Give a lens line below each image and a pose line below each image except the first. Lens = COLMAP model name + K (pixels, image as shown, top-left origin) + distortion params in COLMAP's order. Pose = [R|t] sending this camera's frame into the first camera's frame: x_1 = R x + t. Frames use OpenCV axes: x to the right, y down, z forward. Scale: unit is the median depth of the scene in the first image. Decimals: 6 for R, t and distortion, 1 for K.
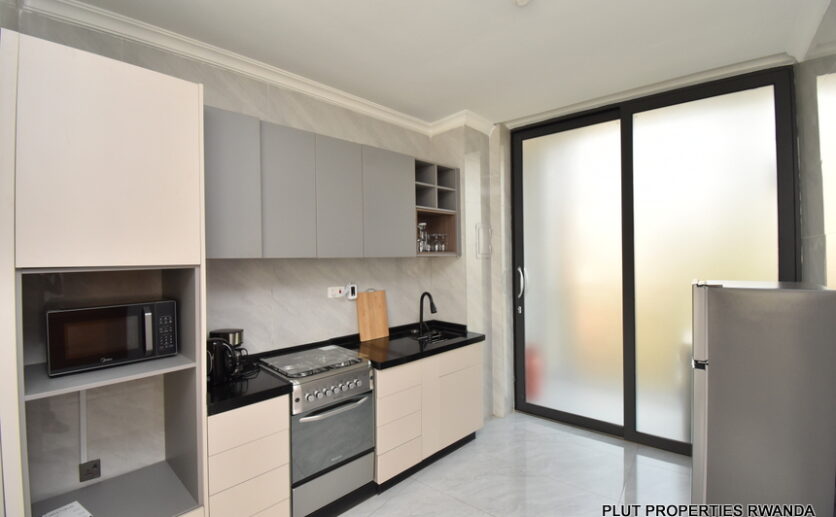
lens RADIAL K [[367.8, 0, 414.8], [0, 367.8, 258.2], [0, 0, 1]] dist [0.019154, -0.027162]
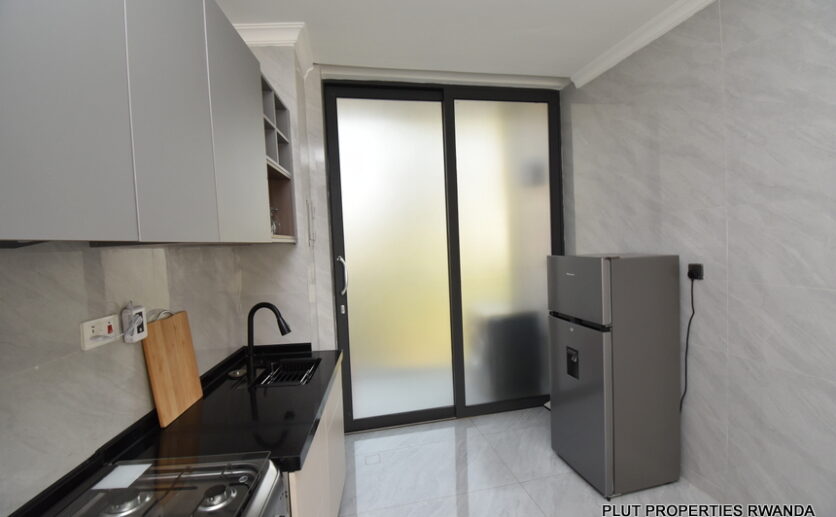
lens RADIAL K [[367.8, 0, 414.8], [0, 367.8, 258.2], [0, 0, 1]] dist [0.019154, -0.027162]
pose [[0.633324, -0.047663, 0.772417, -0.276099], [0.036842, 0.998827, 0.031427, 0.009618], [-0.773009, 0.008553, 0.634337, 0.428759]]
